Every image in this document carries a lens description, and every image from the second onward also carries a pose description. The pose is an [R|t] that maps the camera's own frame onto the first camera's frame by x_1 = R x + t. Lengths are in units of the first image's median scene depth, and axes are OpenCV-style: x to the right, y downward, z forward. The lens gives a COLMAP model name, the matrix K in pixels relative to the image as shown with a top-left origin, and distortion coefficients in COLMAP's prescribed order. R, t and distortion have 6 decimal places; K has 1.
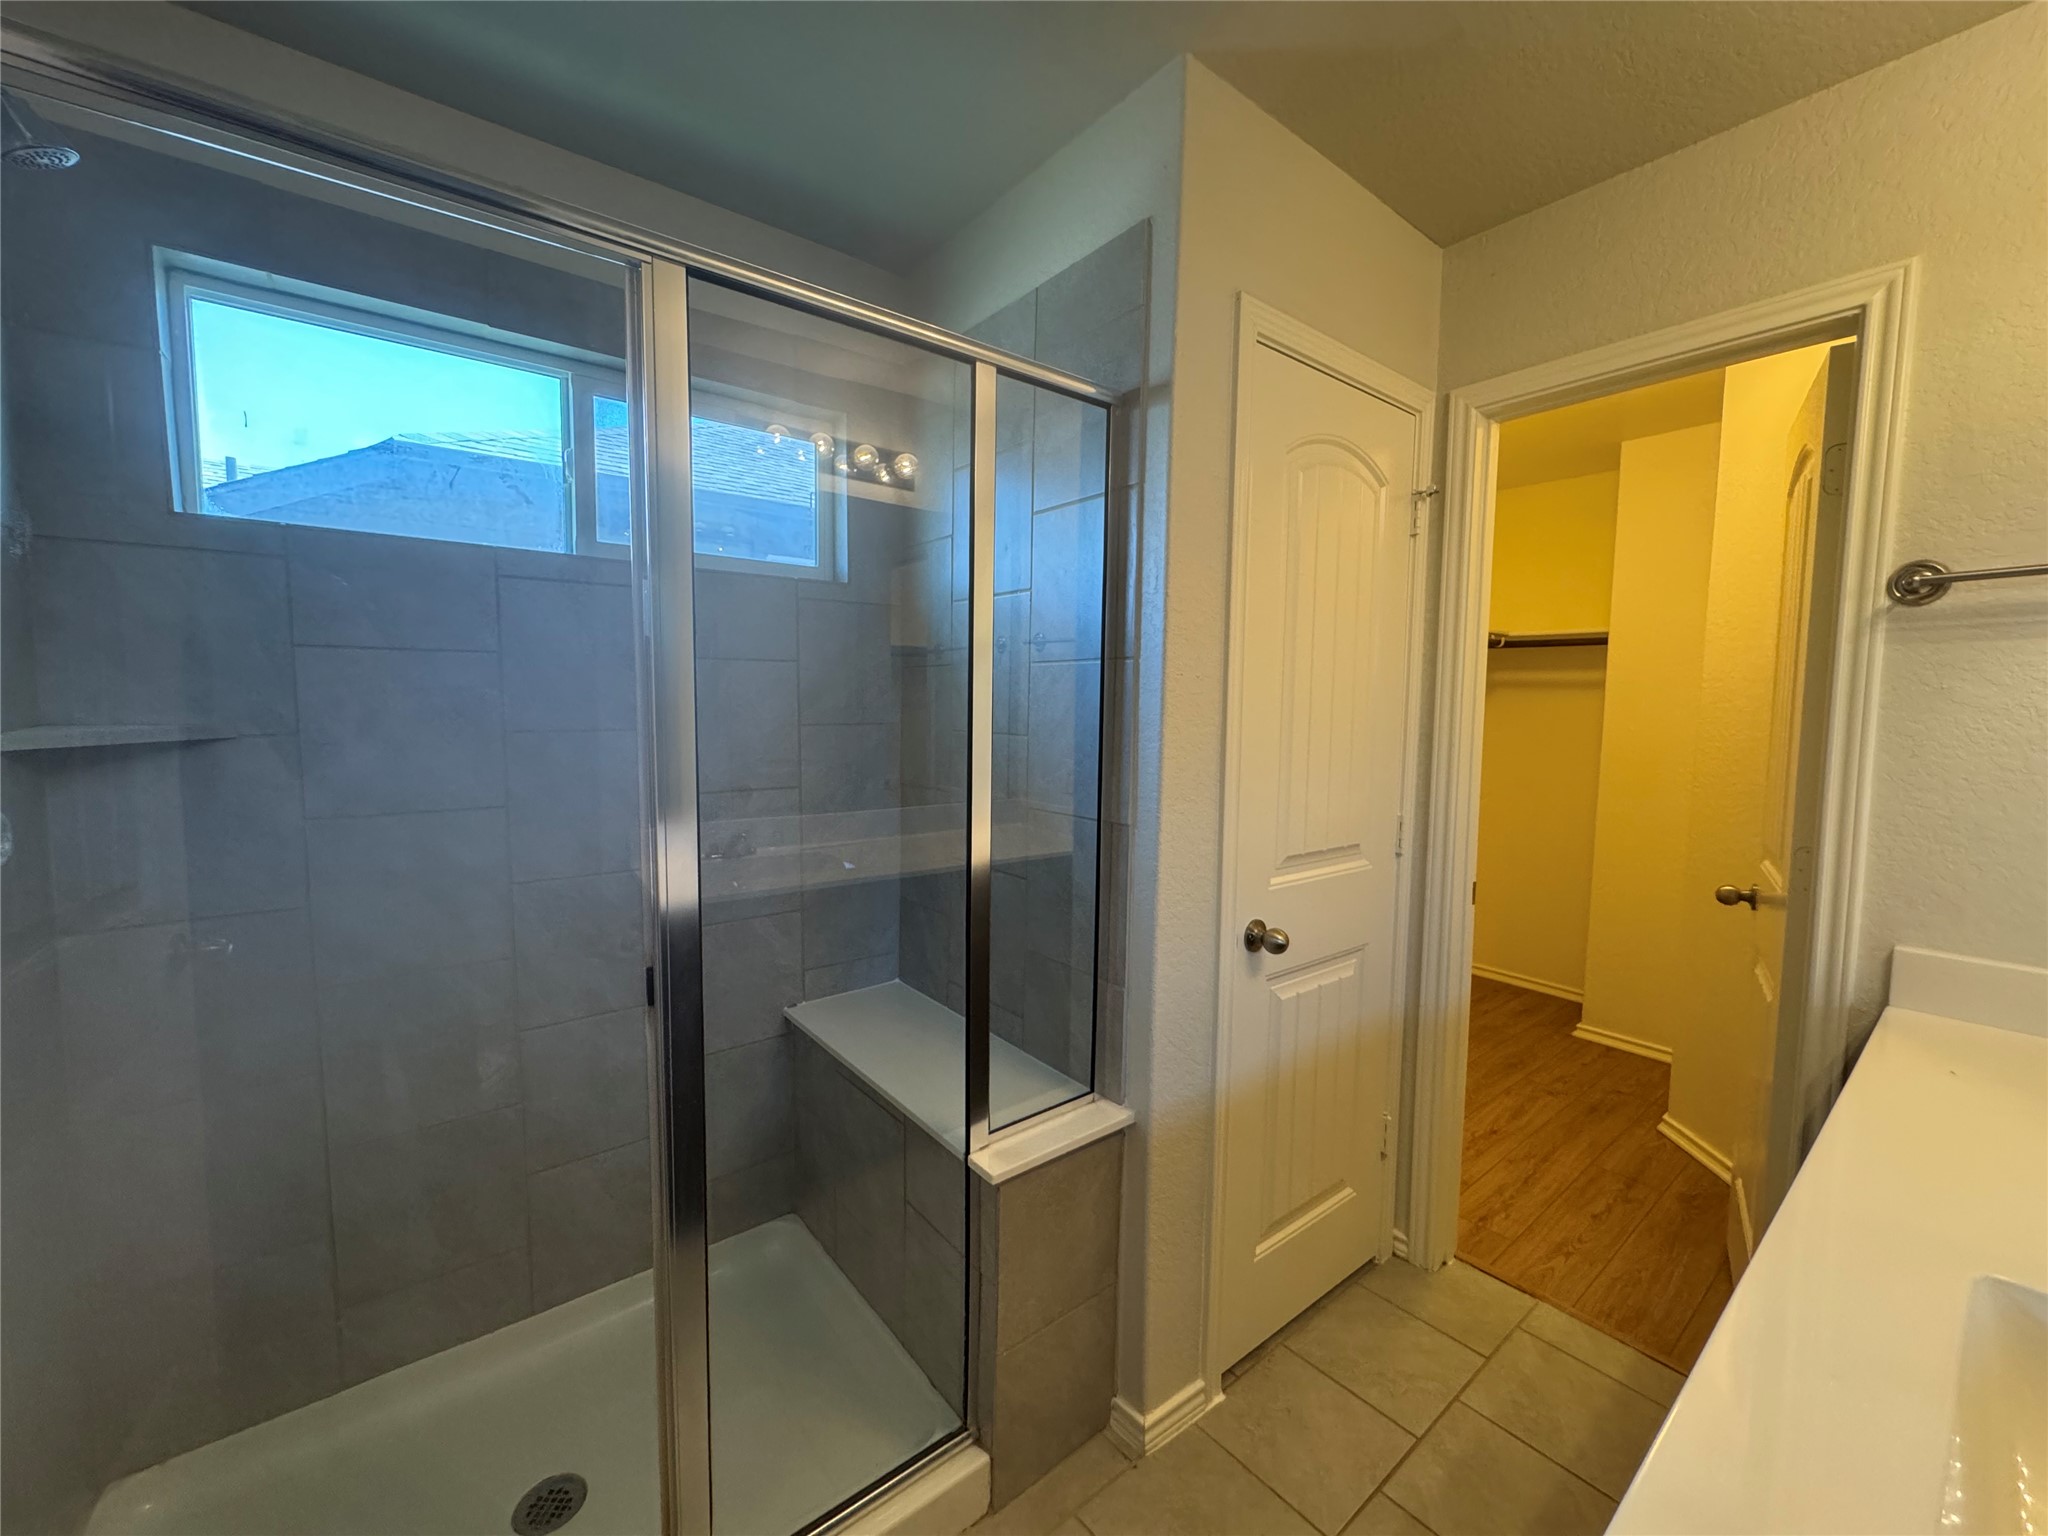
lens RADIAL K [[816.4, 0, 1065.5], [0, 816.4, 765.0], [0, 0, 1]] dist [-0.002710, -0.000078]
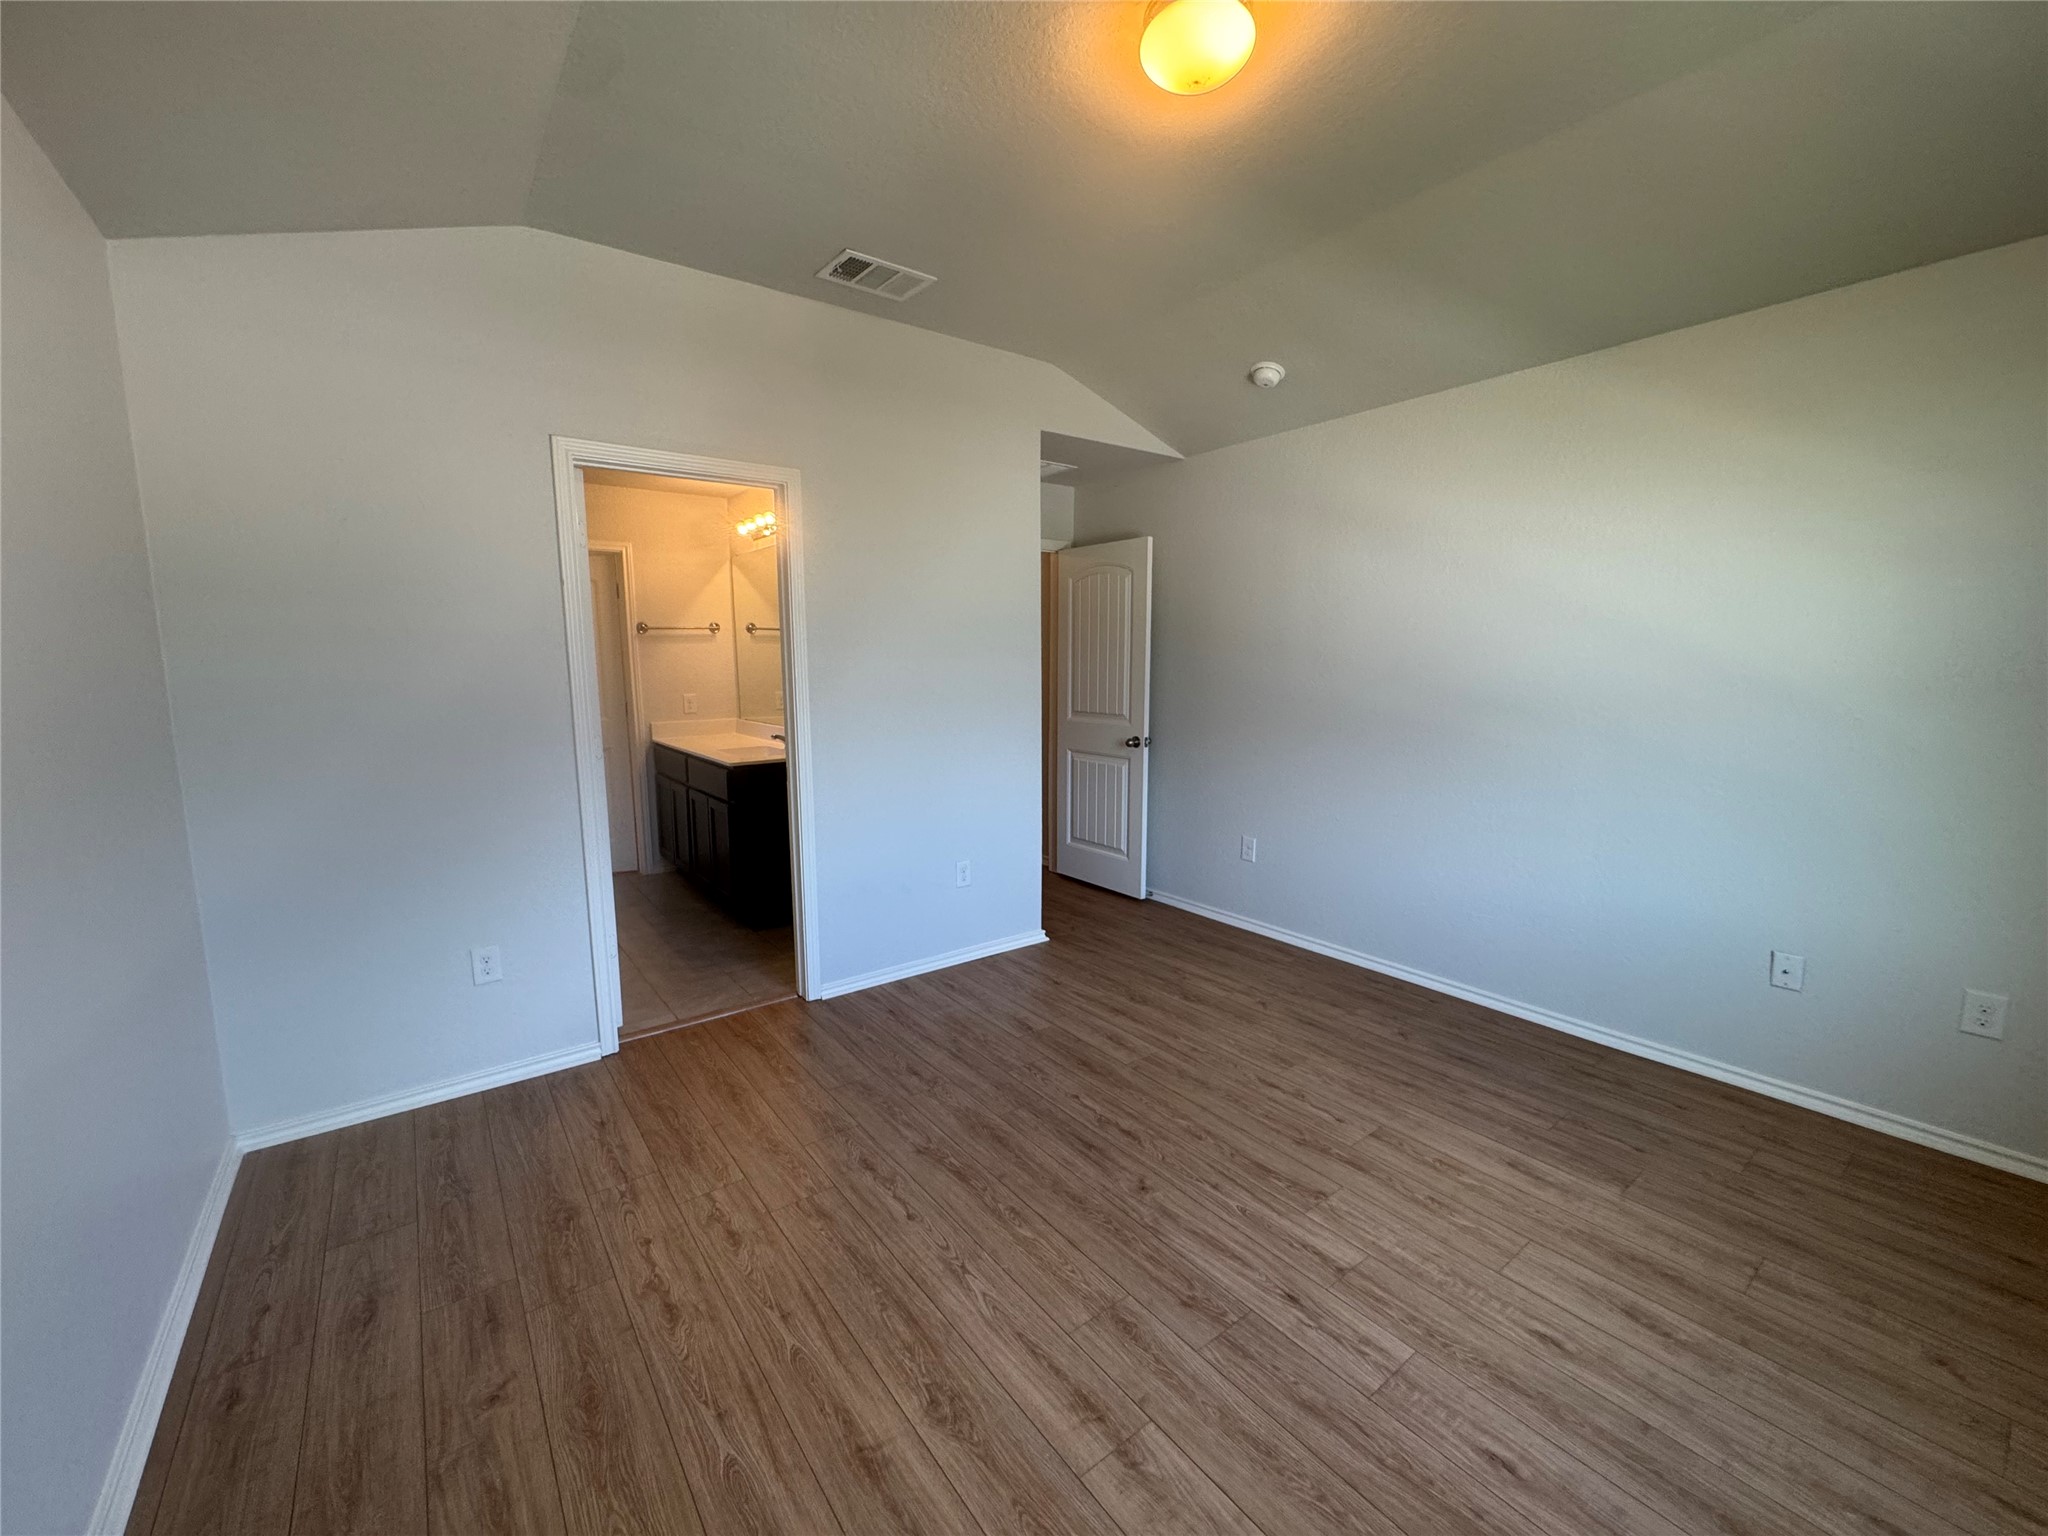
lens RADIAL K [[816.4, 0, 1018.6], [0, 816.4, 771.8], [0, 0, 1]] dist [-0.002710, -0.000078]
pose [[0.024692, -0.157495, 0.987211, -2.365821], [0.076821, 0.984891, 0.155204, -0.009528], [-0.996739, 0.072007, 0.036418, -0.734553]]
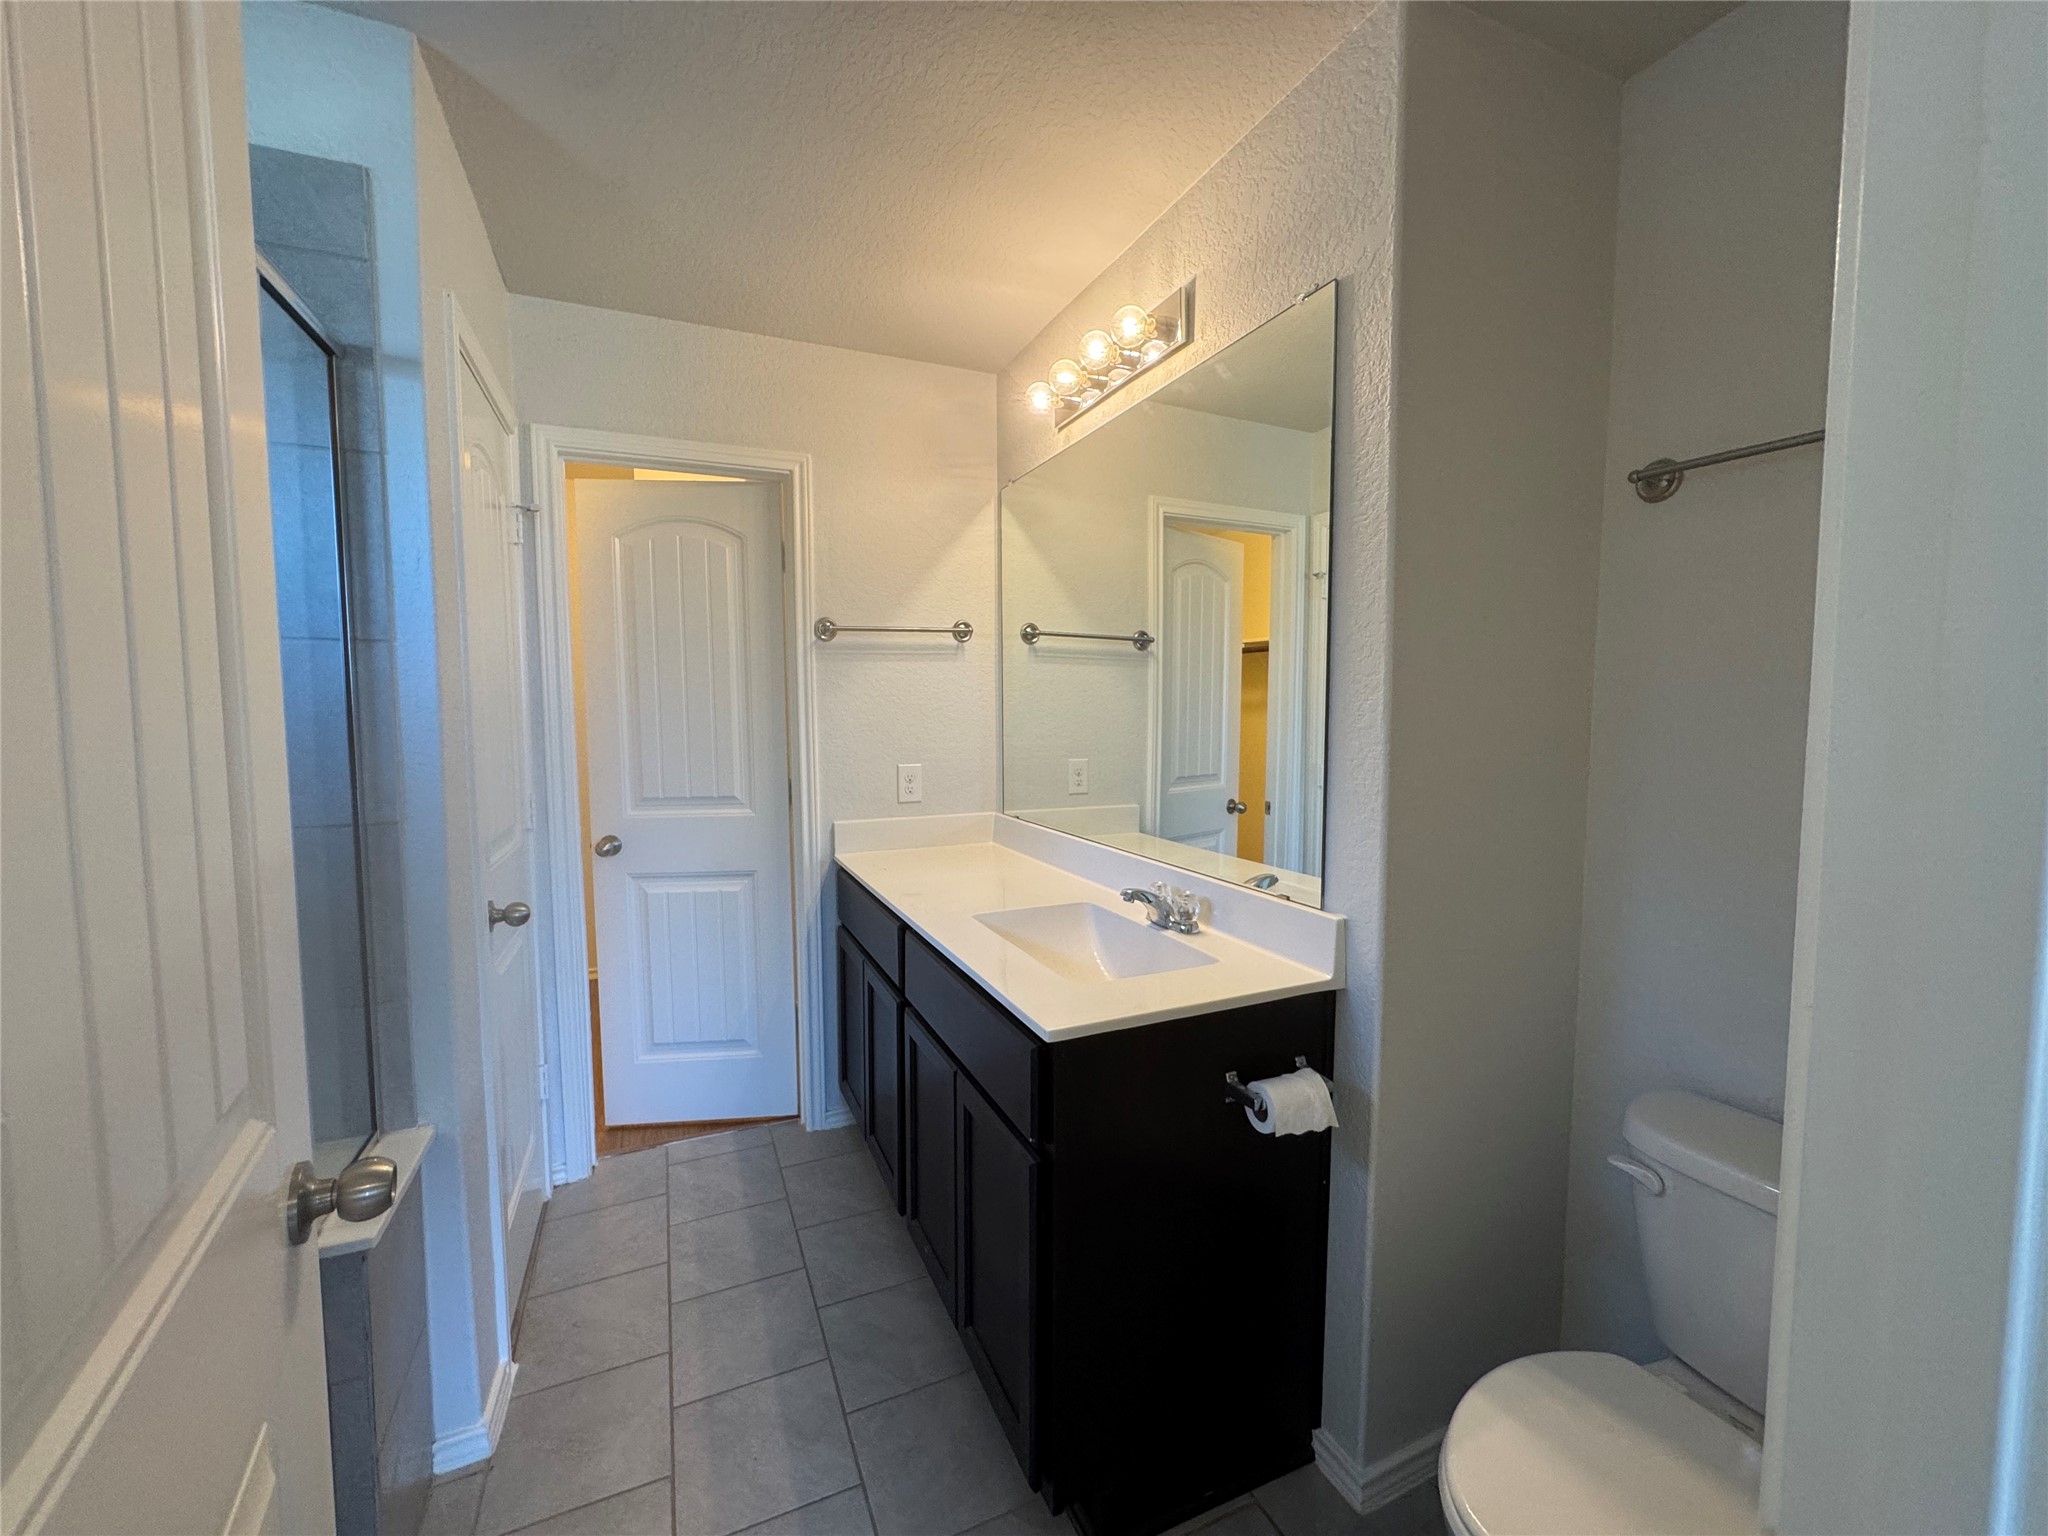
lens RADIAL K [[816.4, 0, 1018.6], [0, 816.4, 765.2], [0, 0, 1]] dist [-0.002710, -0.000078]
pose [[0.253041, -0.083791, 0.963820, -0.572054], [0.079904, 0.994649, 0.065494, 0.002691], [-0.964150, 0.060441, 0.258383, 0.075710]]
